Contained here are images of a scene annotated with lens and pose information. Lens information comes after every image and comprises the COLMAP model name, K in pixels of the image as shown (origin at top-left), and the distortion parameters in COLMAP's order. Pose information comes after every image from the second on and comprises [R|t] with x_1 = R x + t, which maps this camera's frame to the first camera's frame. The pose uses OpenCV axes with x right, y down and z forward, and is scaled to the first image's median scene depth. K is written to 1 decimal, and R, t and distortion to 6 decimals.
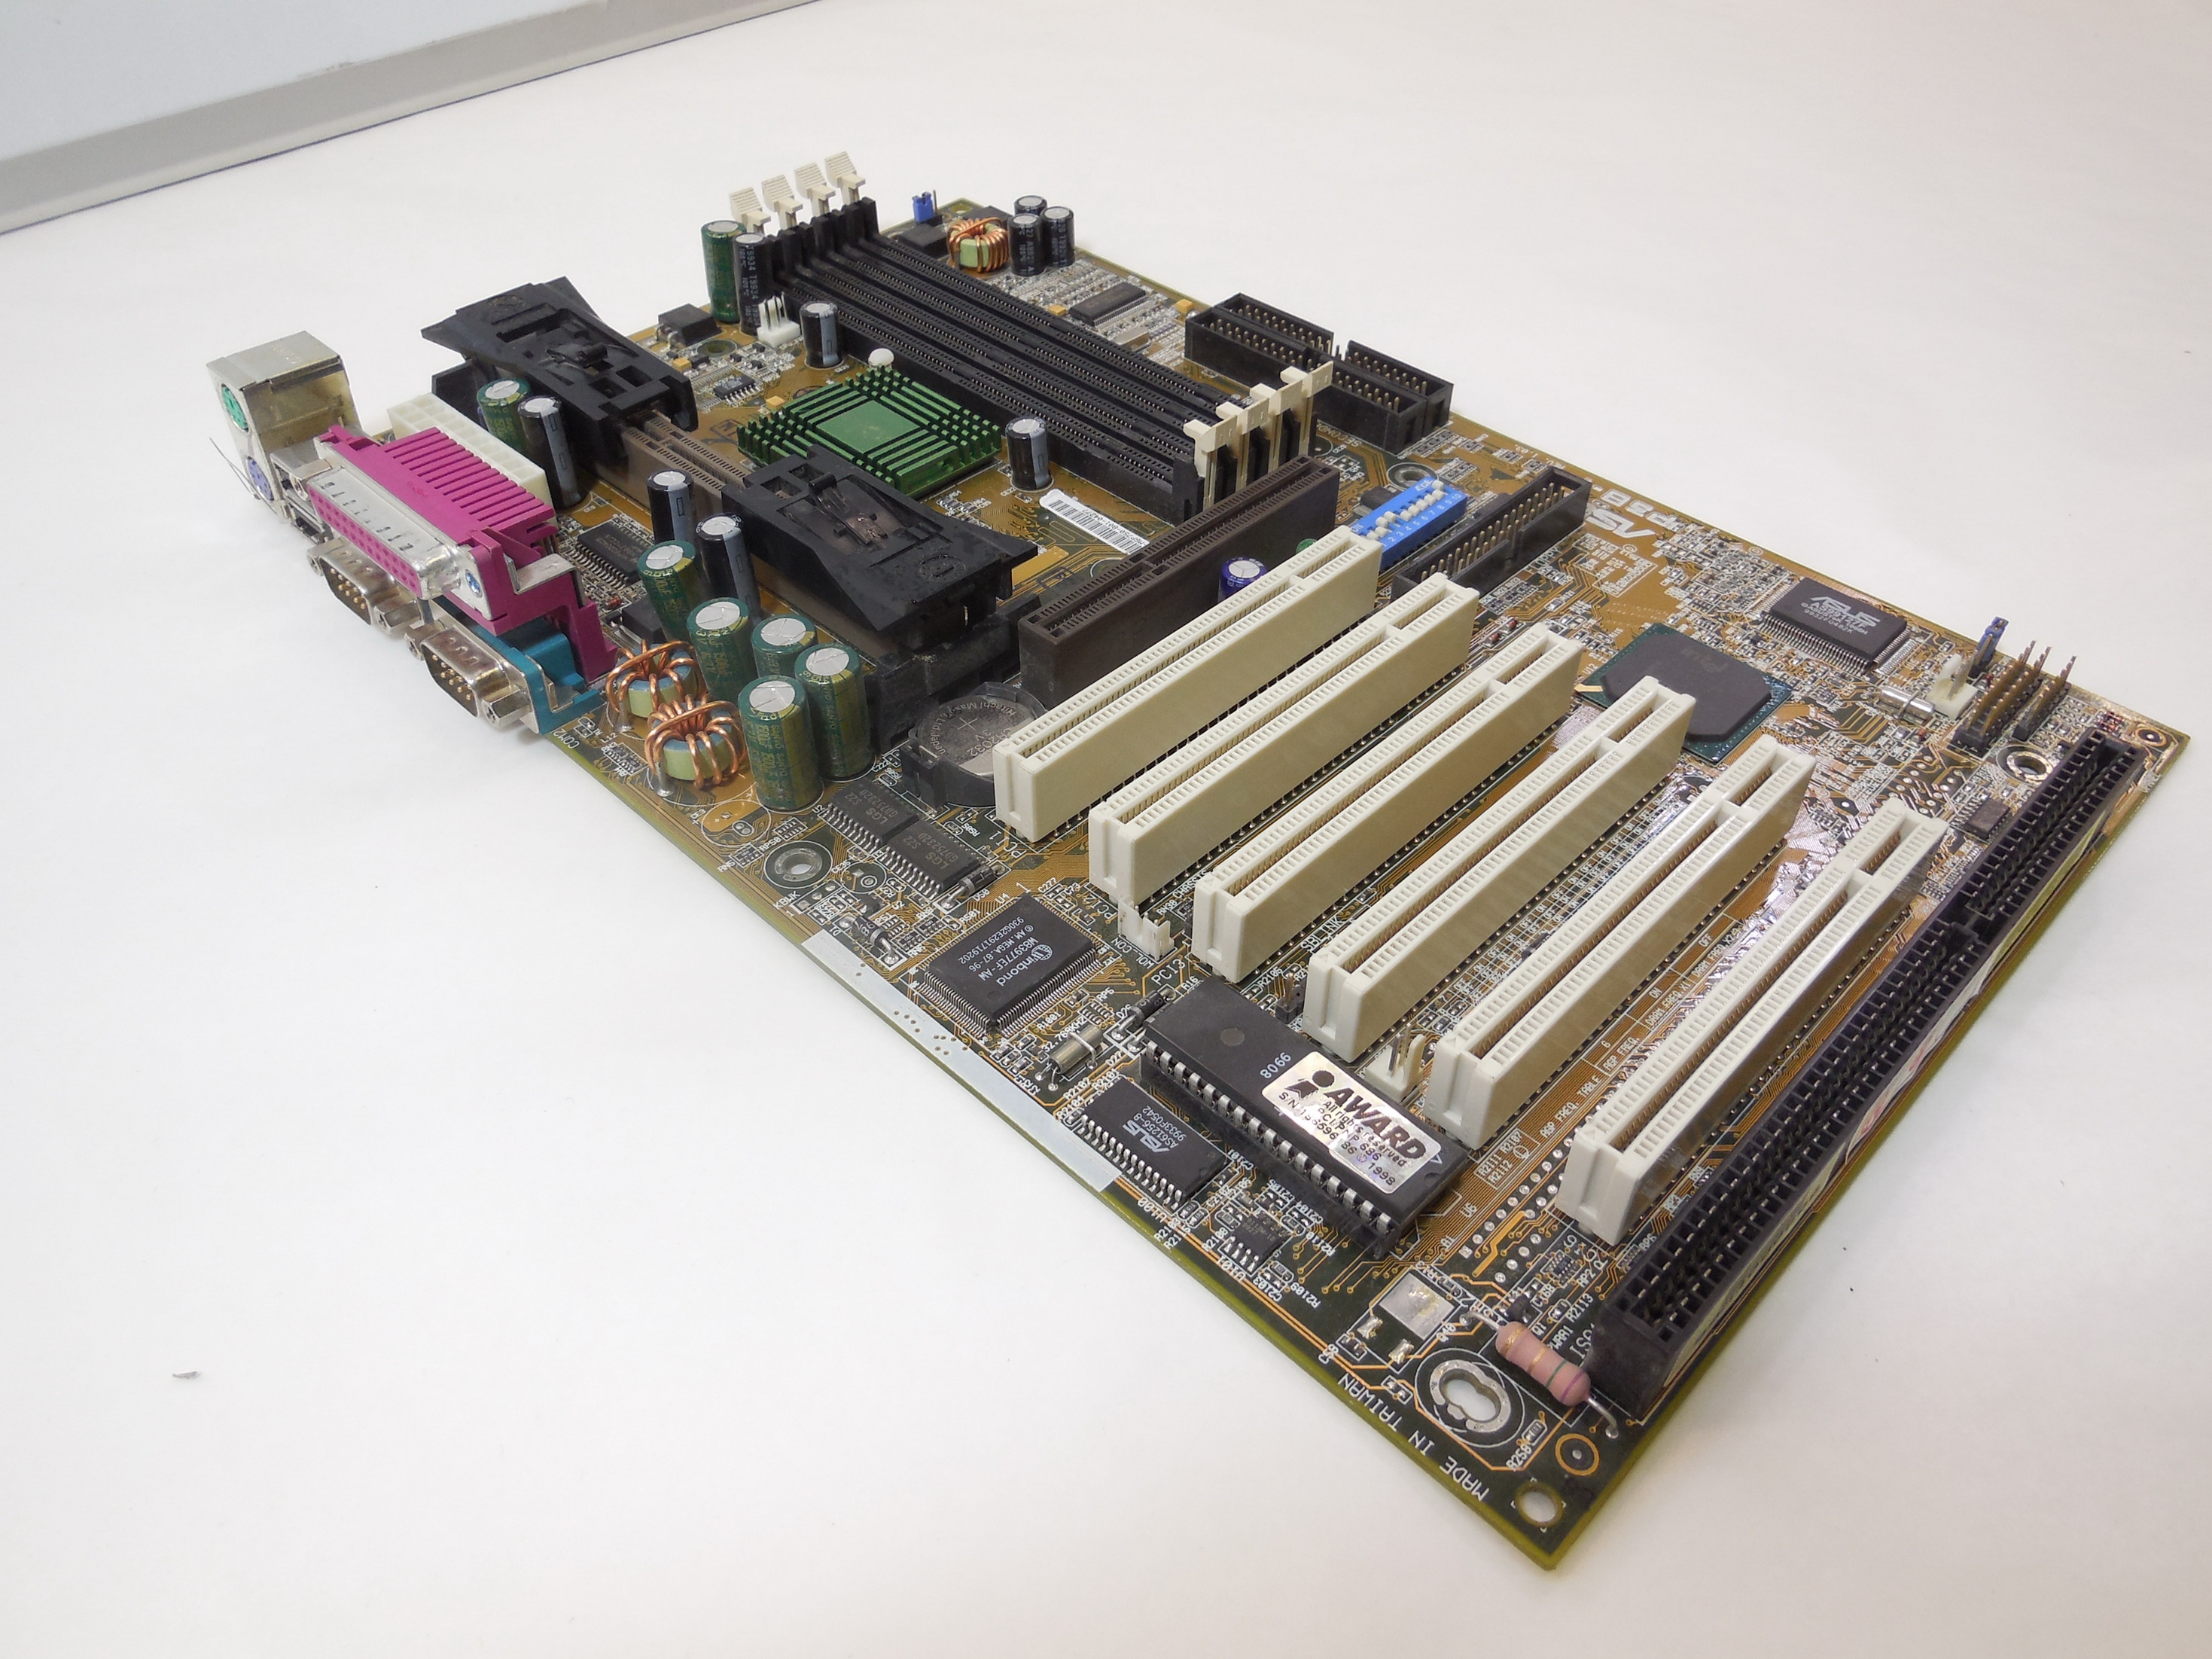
lens RADIAL K [[1661.5, 0, 1106.0], [0, 1661.5, 829.5], [0, 0, 1]] dist [-0.004451, -0.000441]
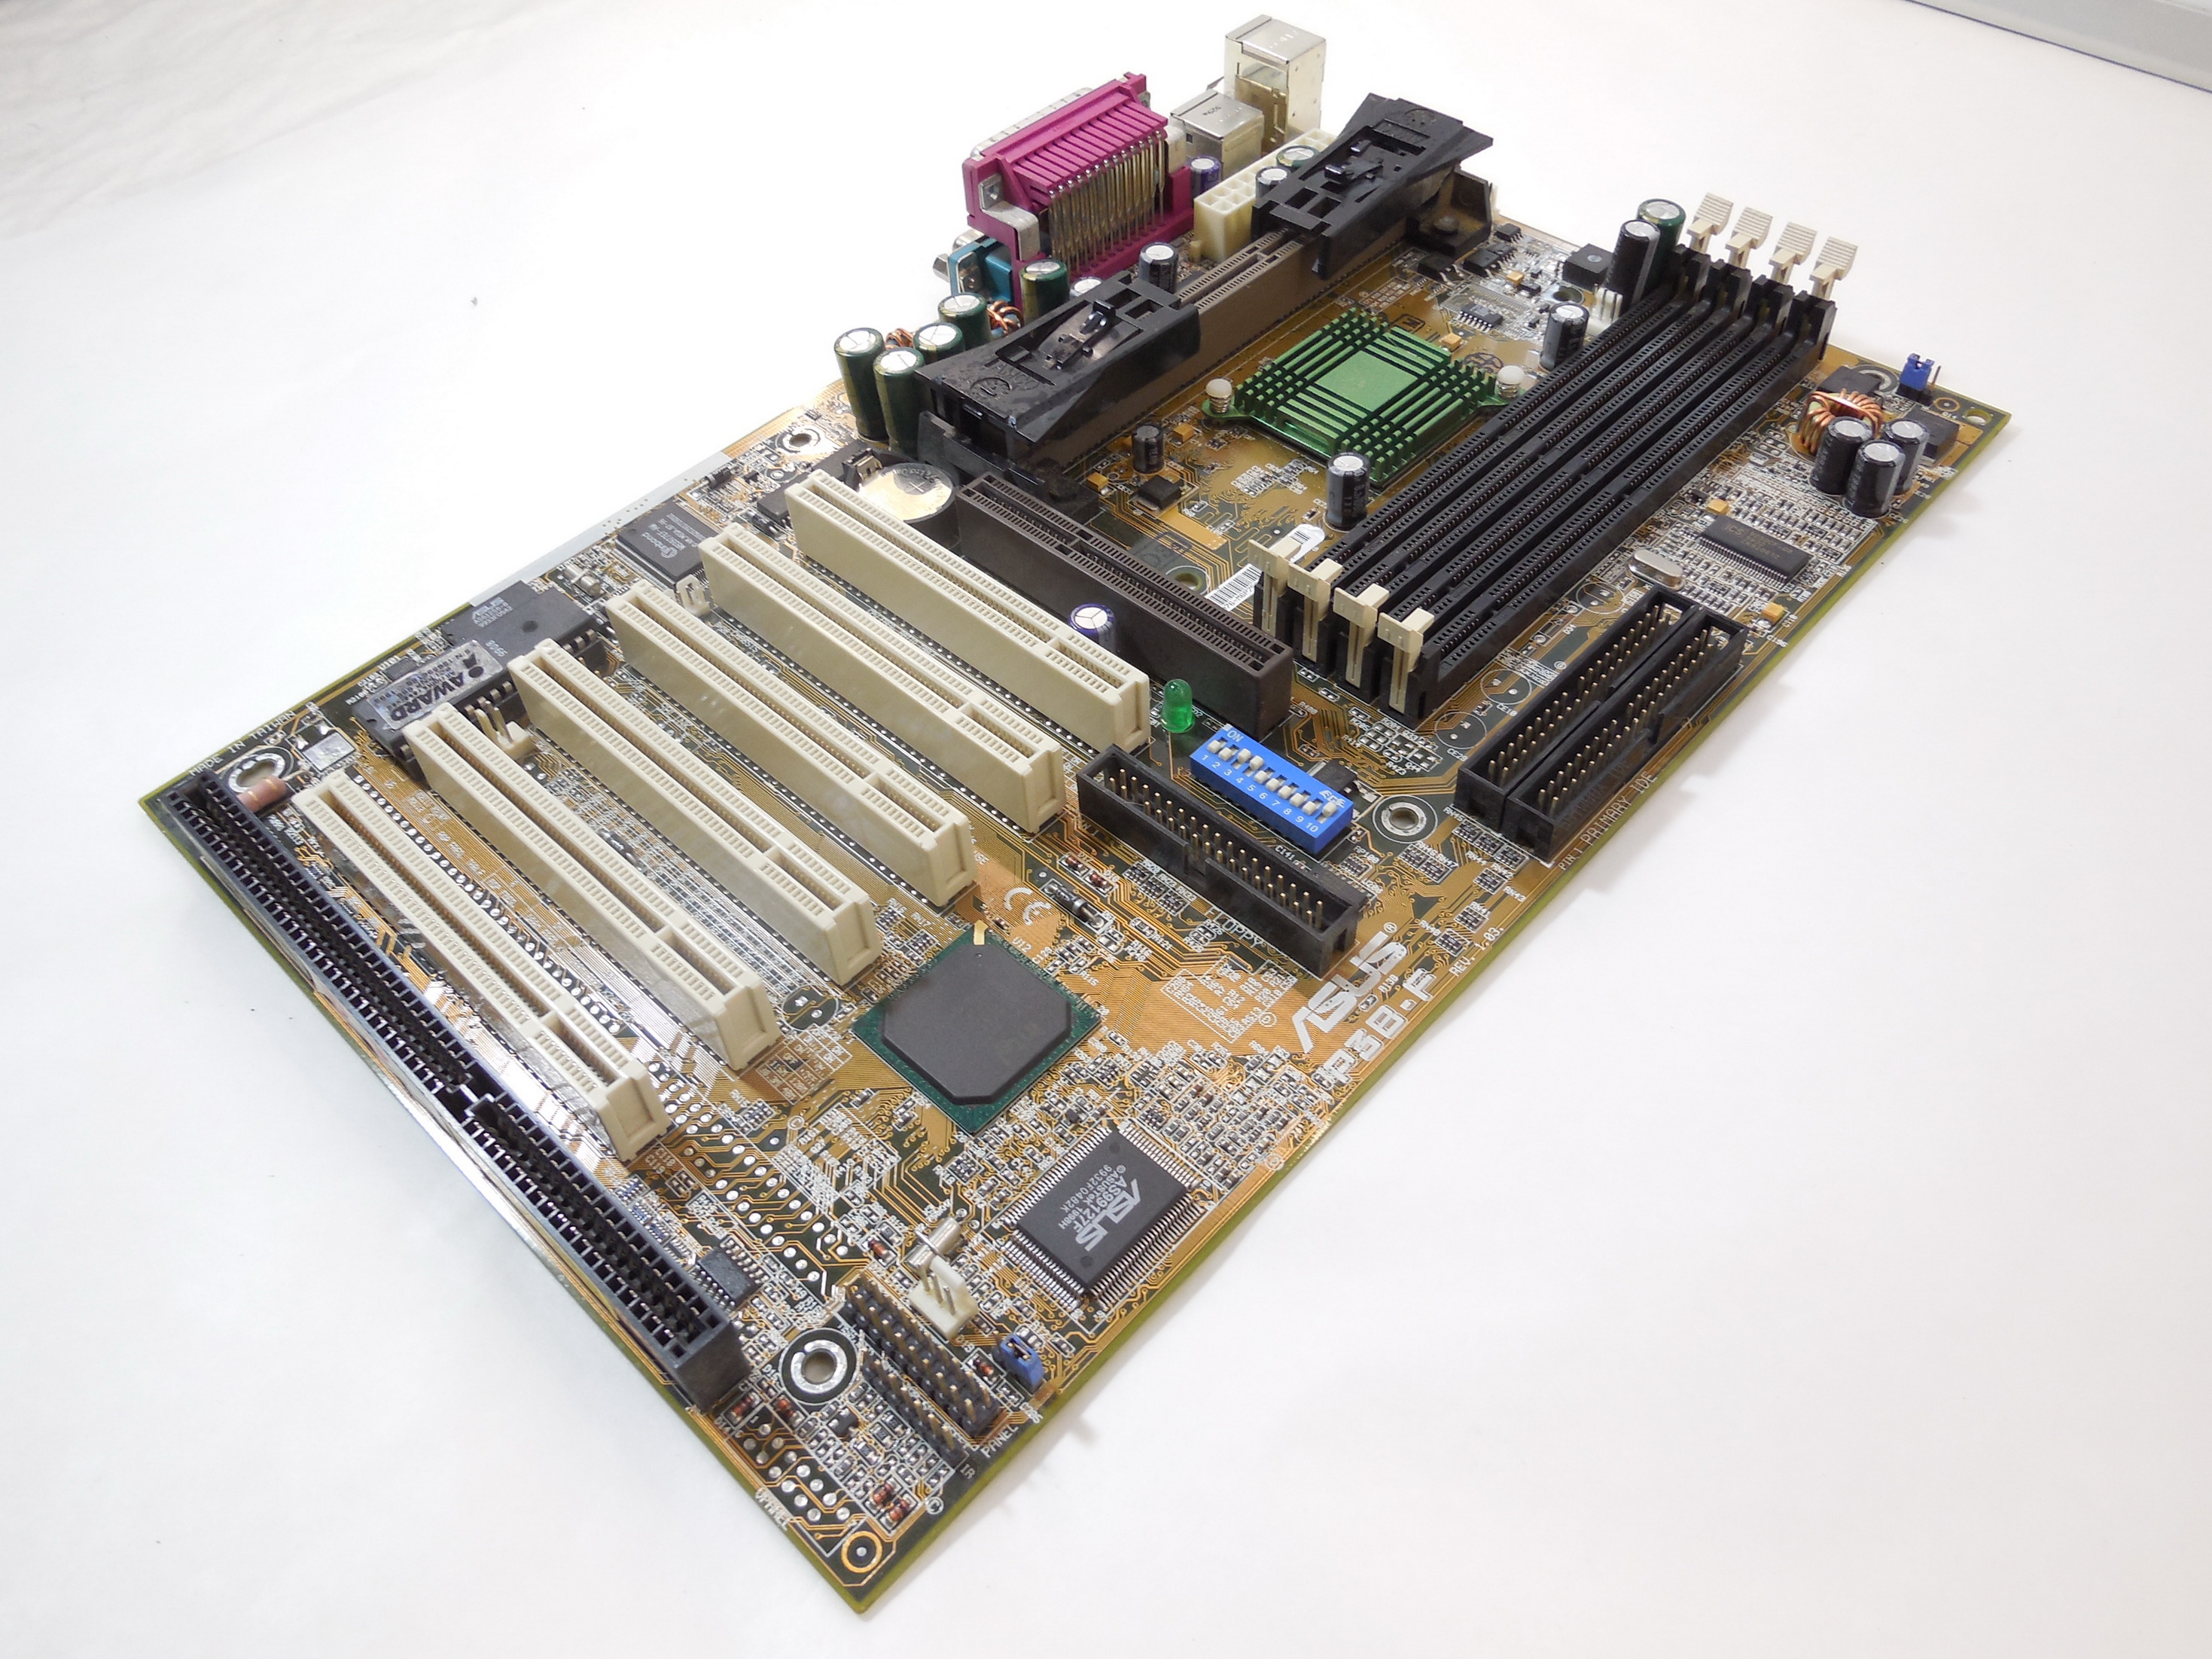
lens RADIAL K [[1634.4, 0, 1106.0], [0, 1634.4, 829.5], [0, 0, 1]] dist [0.001285, 0.003373]
pose [[0.009326, 0.763869, -0.645303, 0.819958], [-0.653269, 0.493235, 0.574420, -0.668527], [0.757068, 0.416200, 0.503613, 0.567326]]
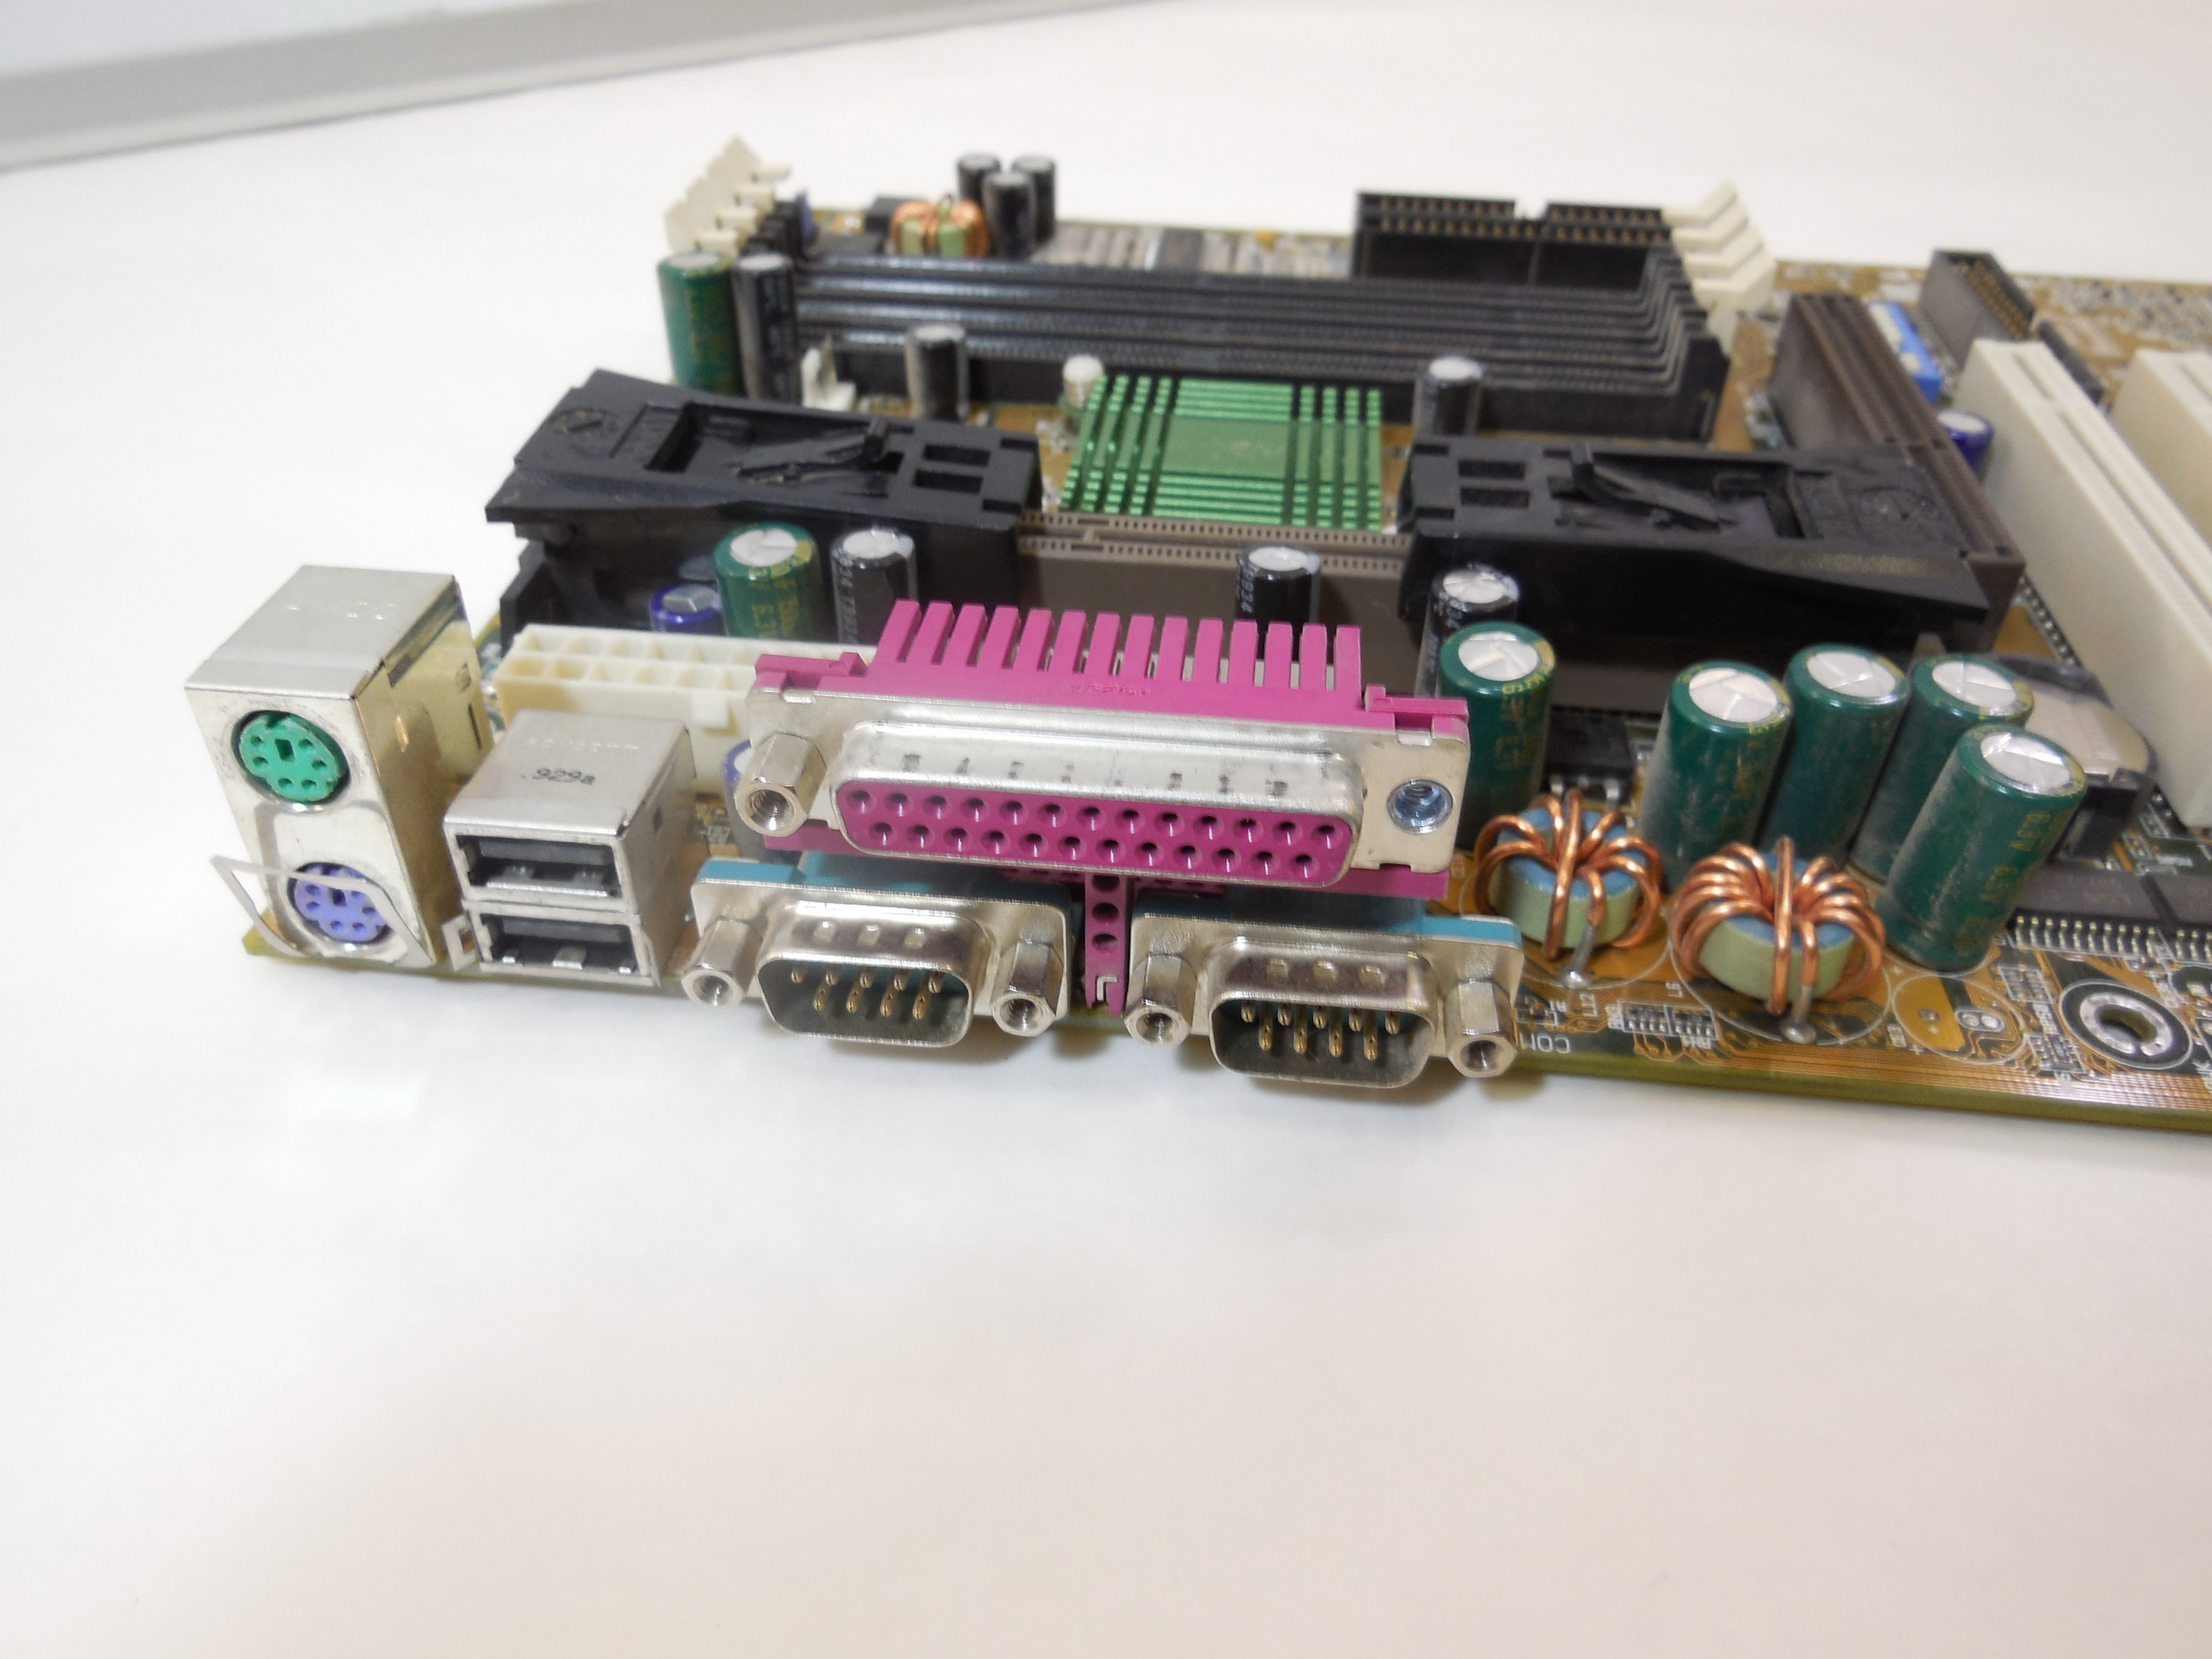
lens RADIAL K [[1648.7, 0, 1106.0], [0, 1648.7, 829.5], [0, 0, 1]] dist [-0.009712, -0.001981]
pose [[0.791131, -0.384602, 0.475598, -0.611881], [0.417163, 0.907938, 0.040294, -0.179335], [-0.447311, 0.166524, 0.878739, 0.577315]]
